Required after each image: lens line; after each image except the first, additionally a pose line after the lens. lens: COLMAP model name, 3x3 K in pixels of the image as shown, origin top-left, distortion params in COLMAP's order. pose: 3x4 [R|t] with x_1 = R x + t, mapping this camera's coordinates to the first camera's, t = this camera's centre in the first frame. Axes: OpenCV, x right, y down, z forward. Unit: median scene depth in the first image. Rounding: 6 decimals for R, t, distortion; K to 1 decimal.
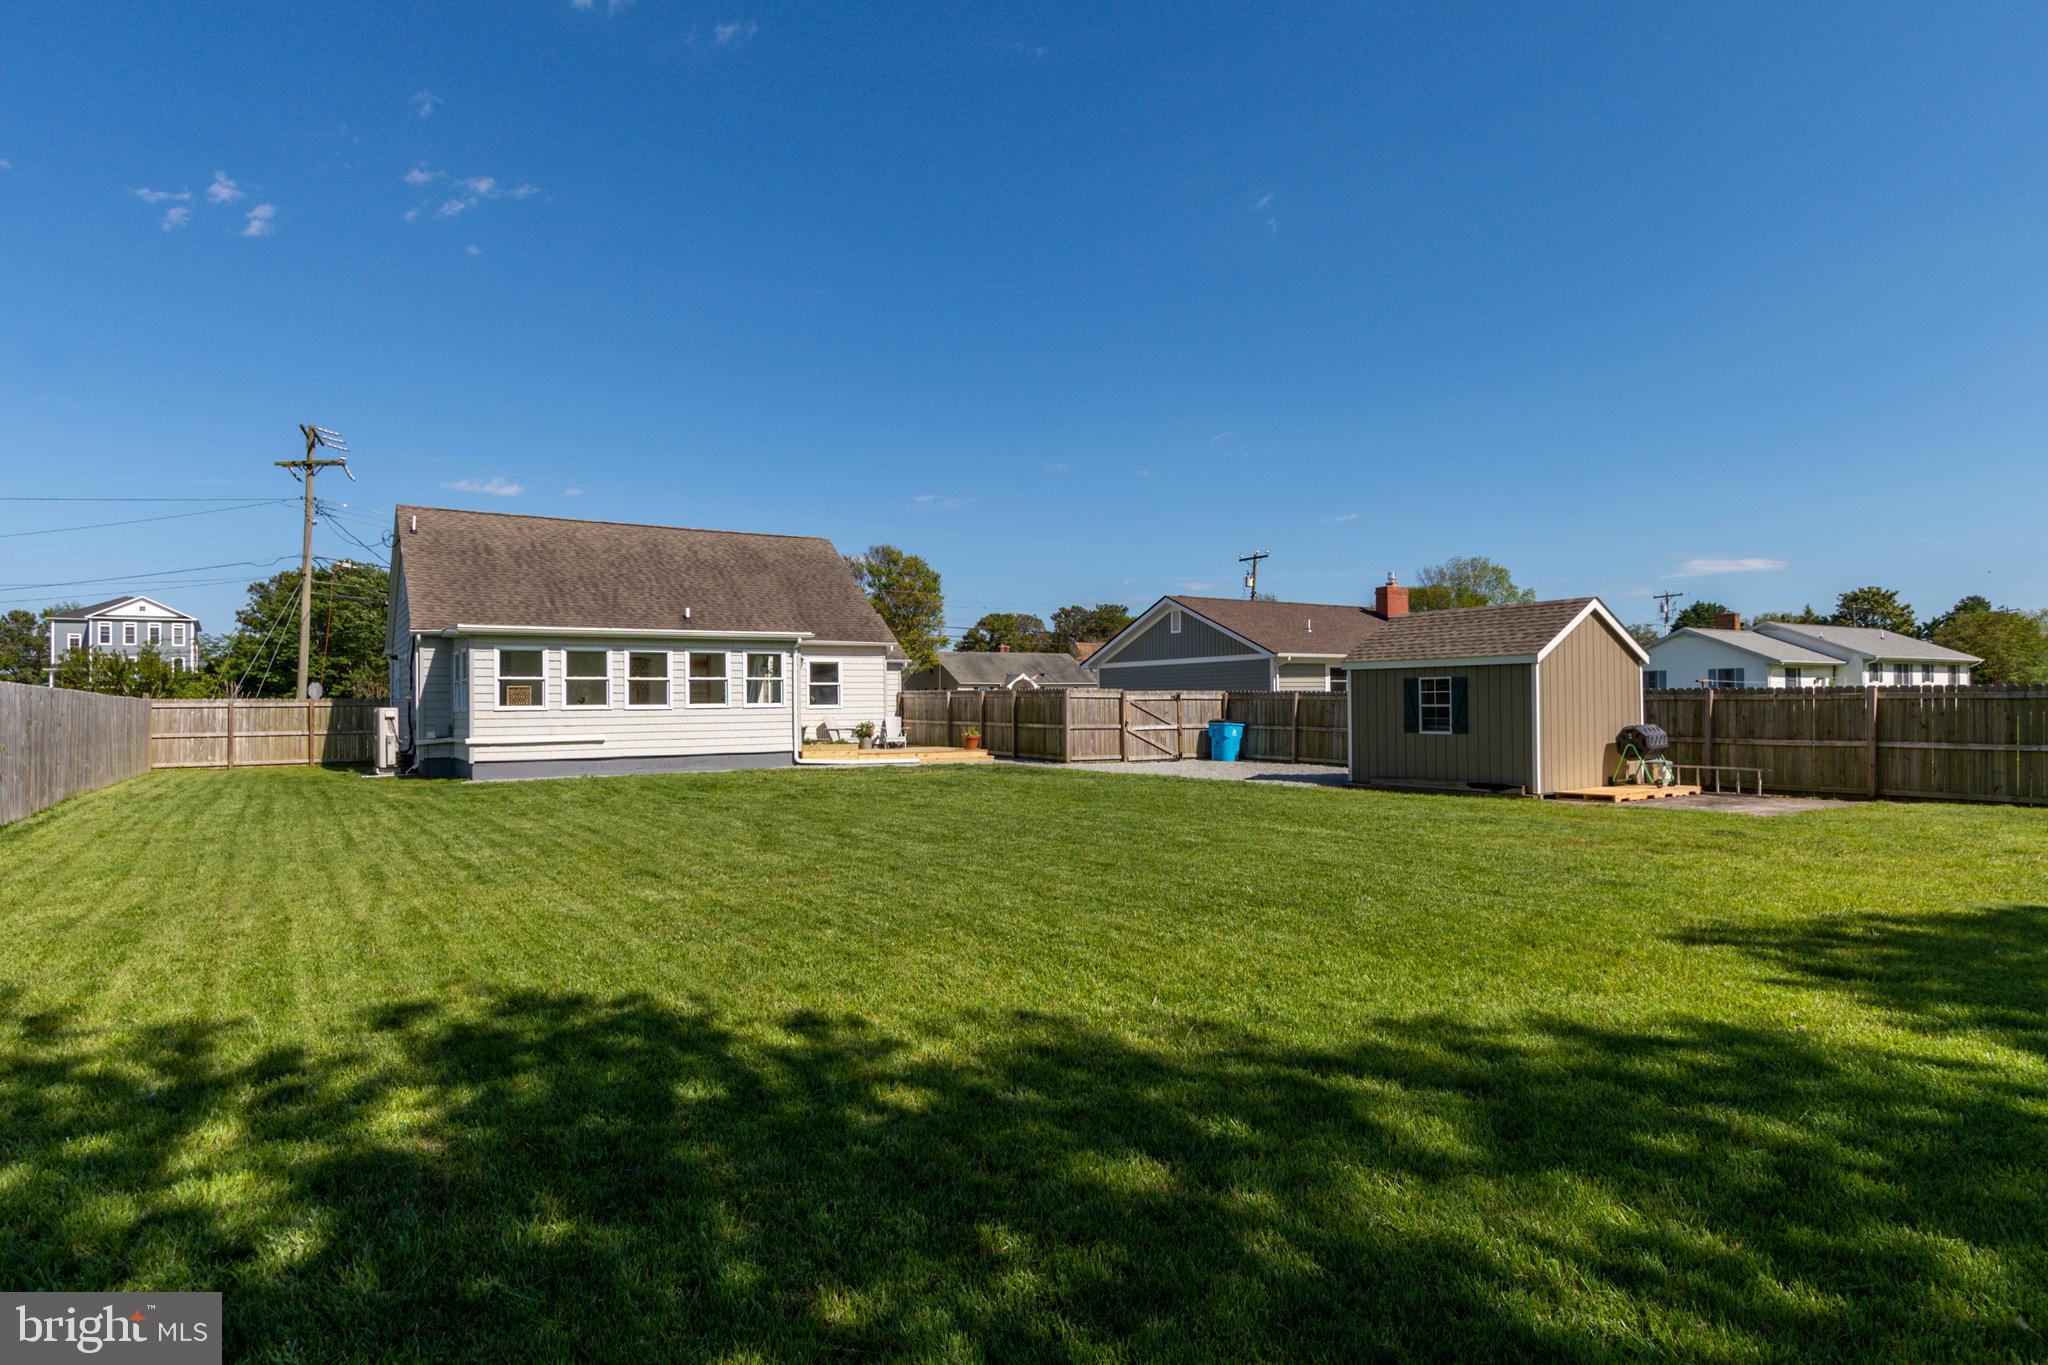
lens RADIAL K [[1111.1, 0, 1029.4], [0, 1111.1, 685.9], [0, 0, 1]] dist [-0.007115, -0.001149]
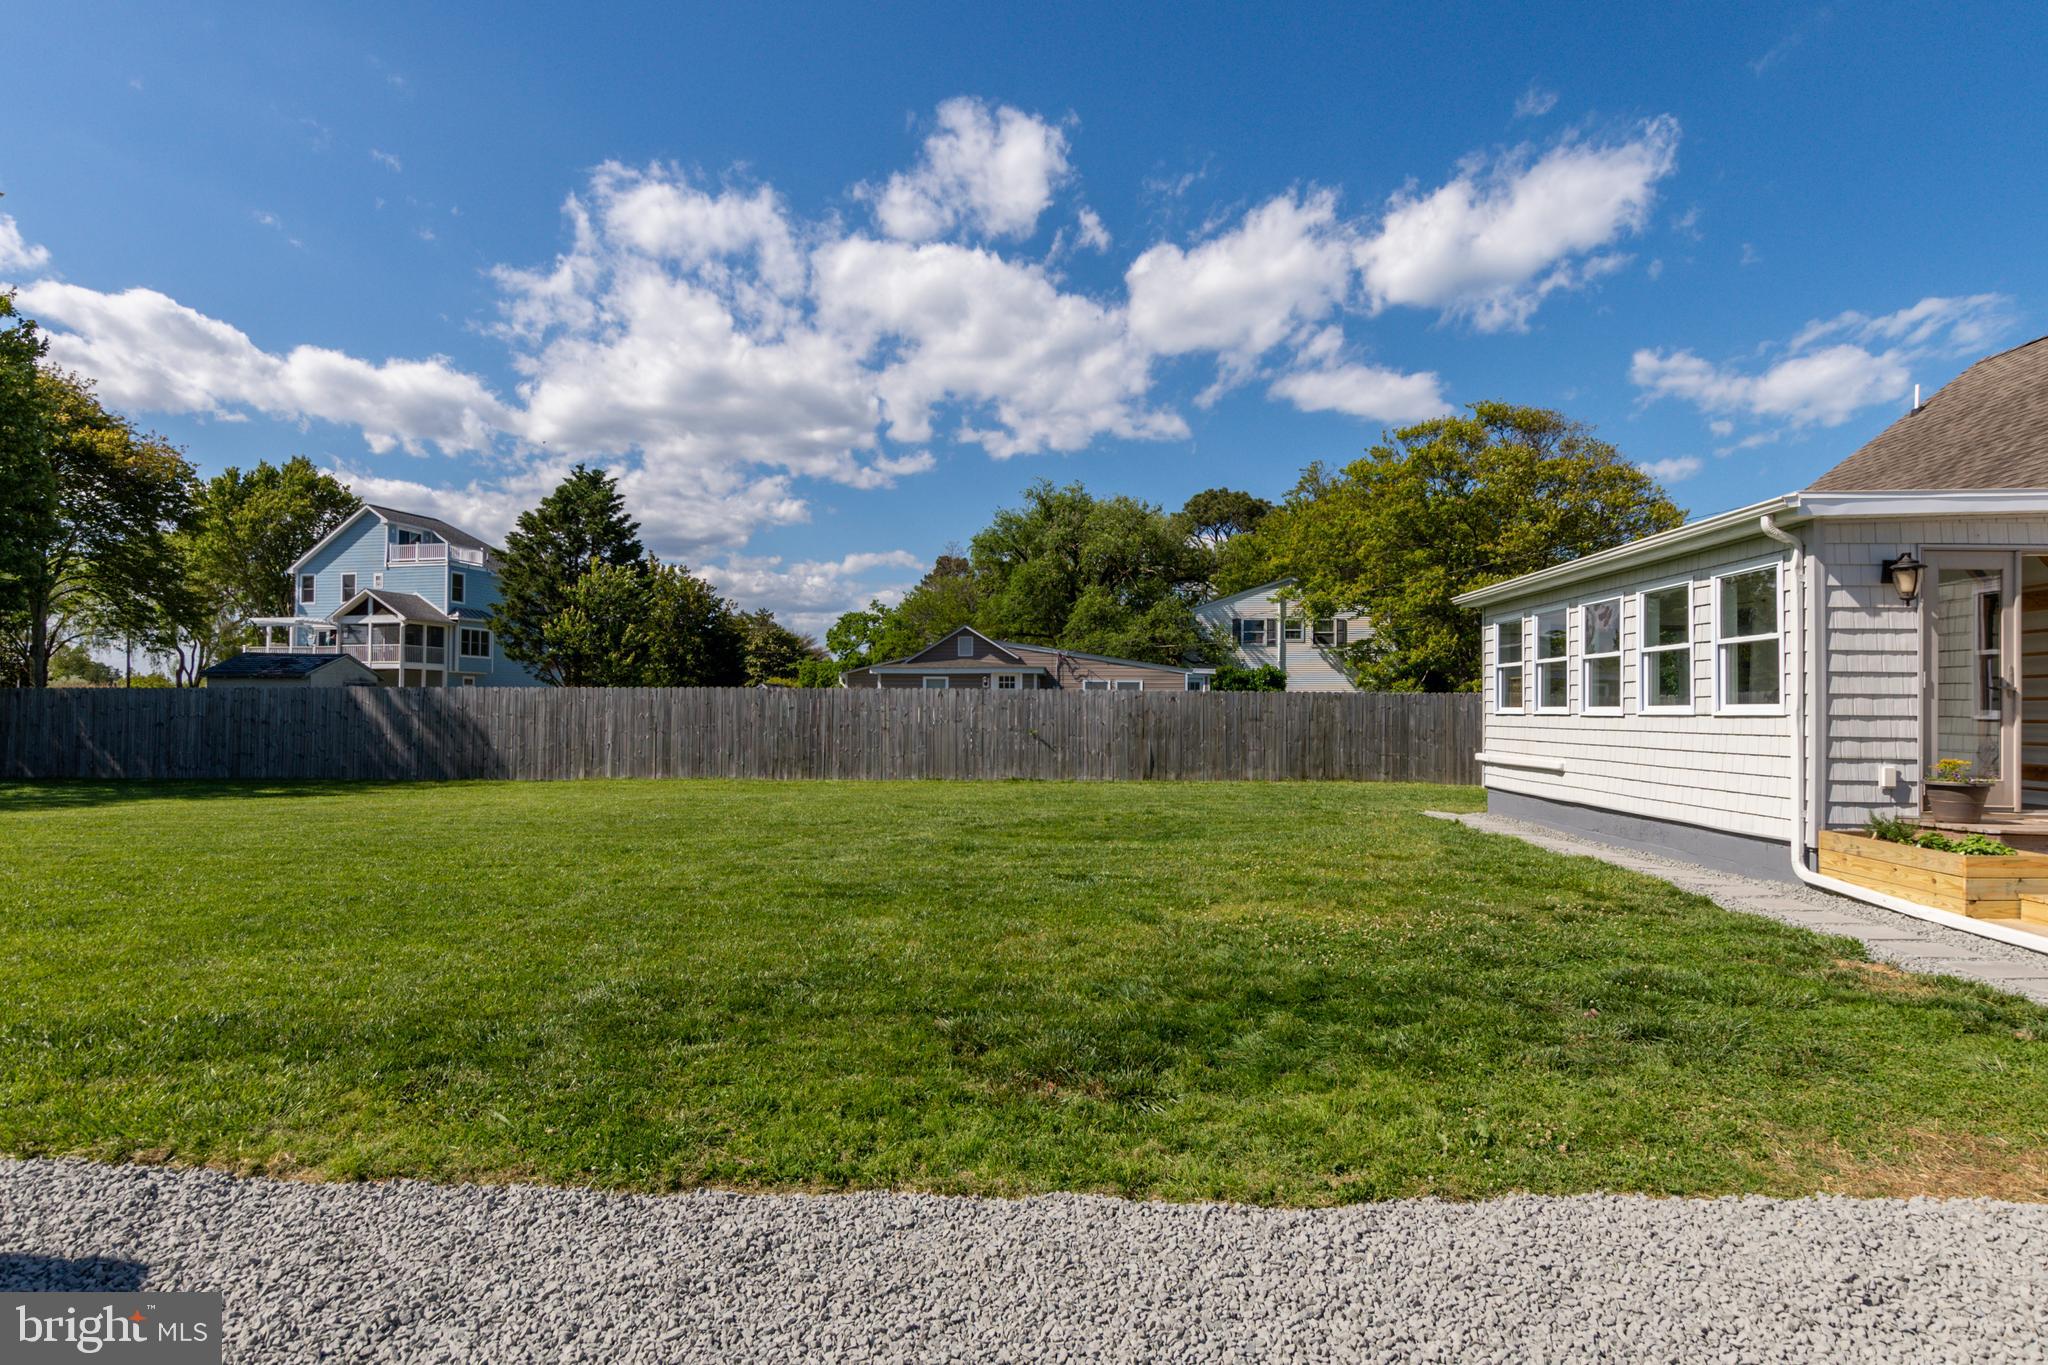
lens RADIAL K [[1111.1, 0, 1032.2], [0, 1111.1, 690.2], [0, 0, 1]] dist [-0.007115, -0.001149]
pose [[-0.576173, -0.009037, -0.817278, 0.180858], [0.011994, 0.999738, -0.019510, 0.013221], [0.817240, -0.021043, -0.575914, 0.880121]]
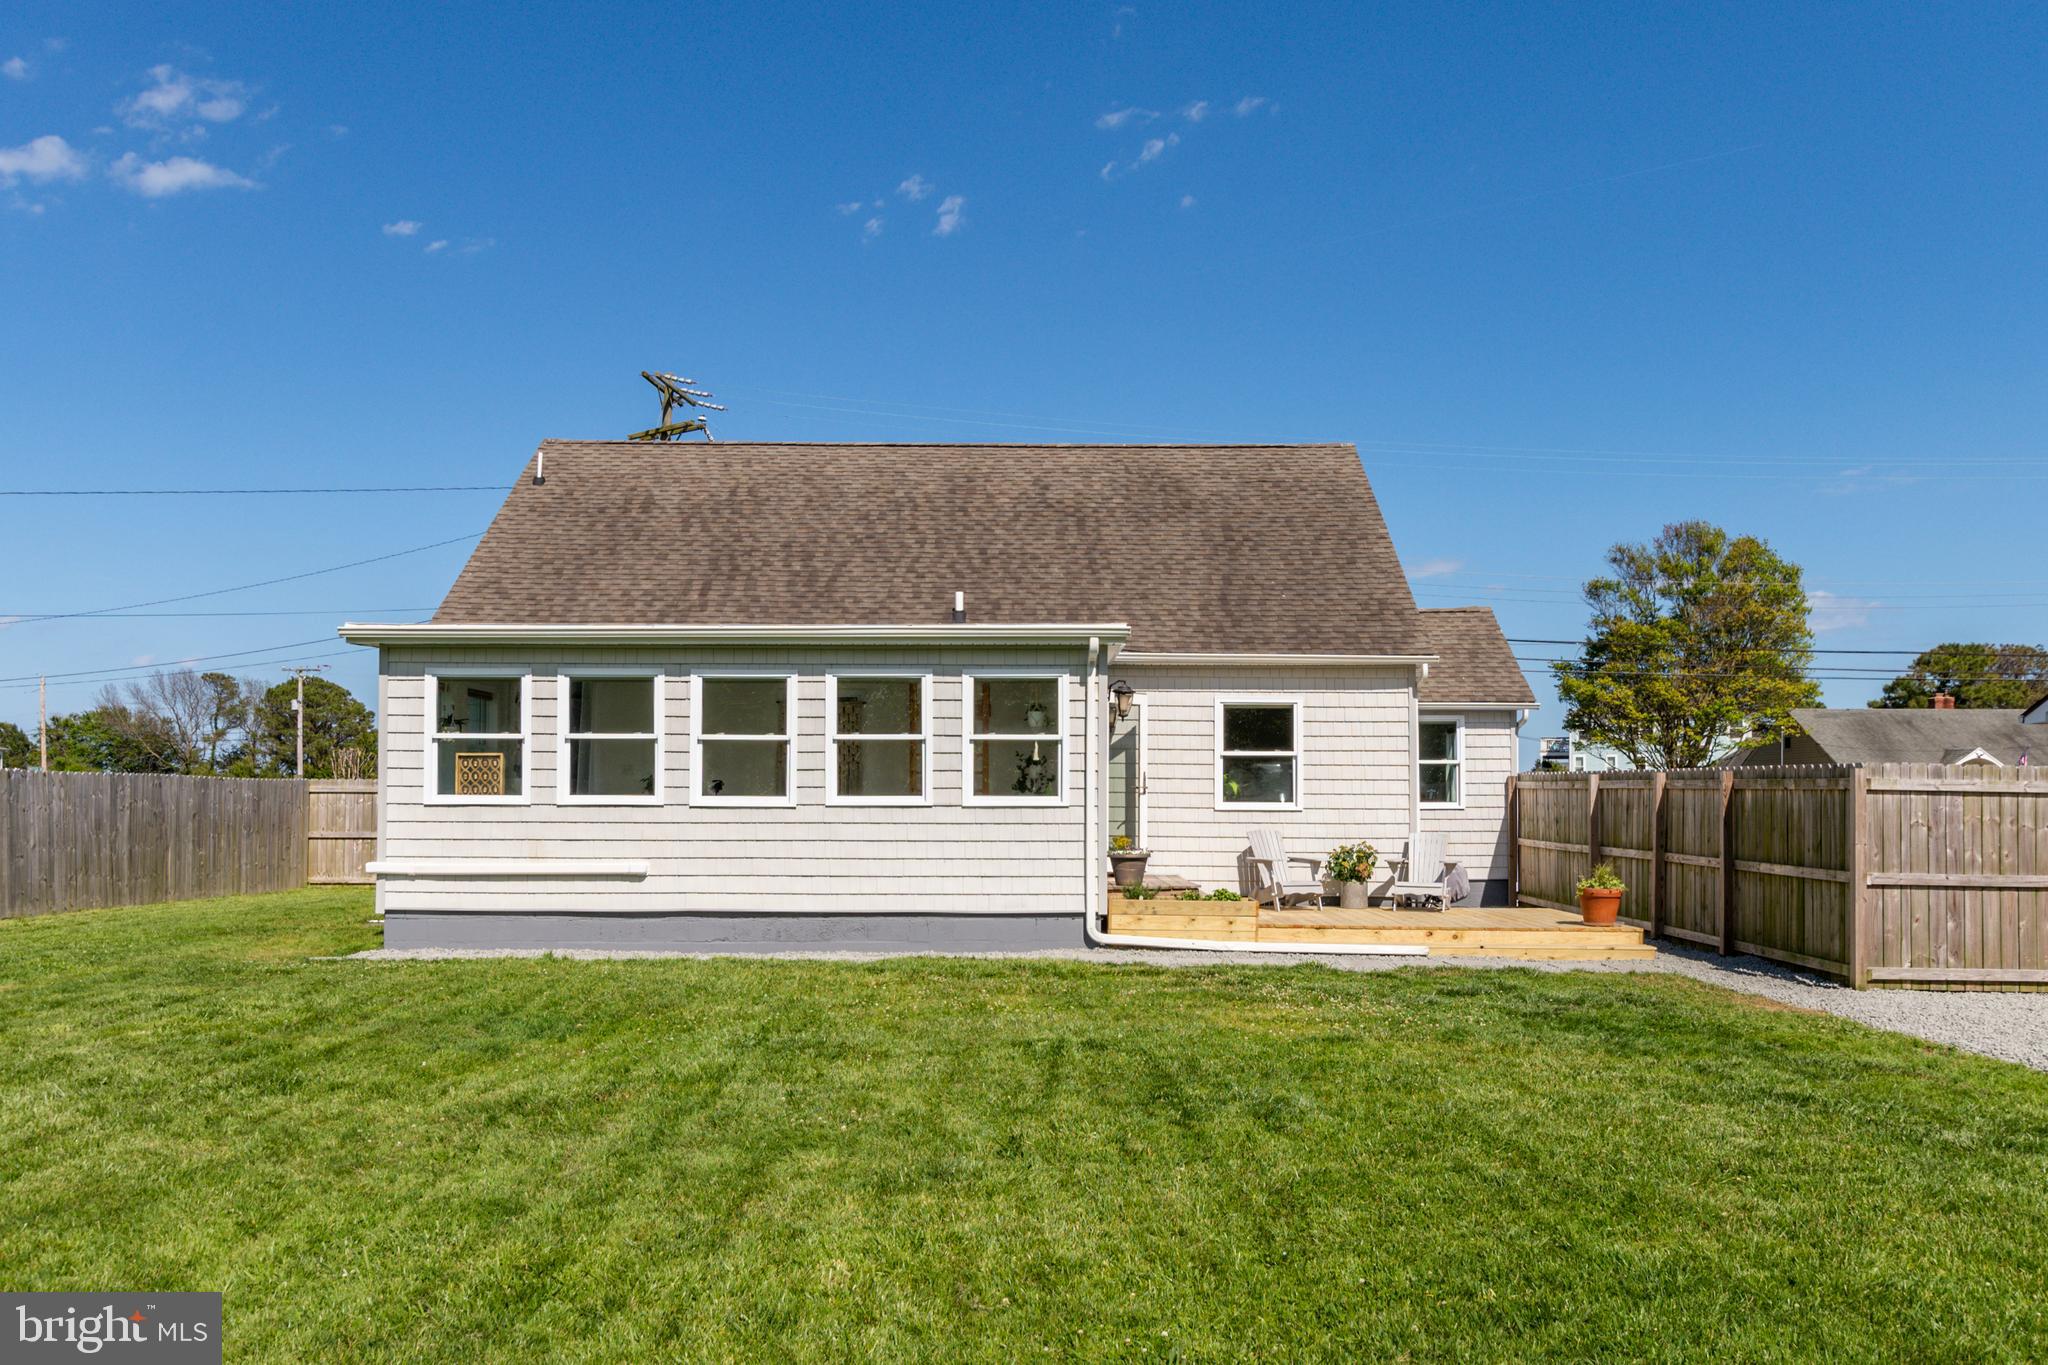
lens RADIAL K [[1588.3, 0, 1015.6], [0, 1588.3, 766.7], [0, 0, 1]] dist [-0.017213, -0.001173]
pose [[0.836614, 0.002252, -0.547789, 0.076890], [-0.004092, 0.999989, -0.002140, 0.004983], [0.547778, 0.004032, 0.836614, 0.432353]]
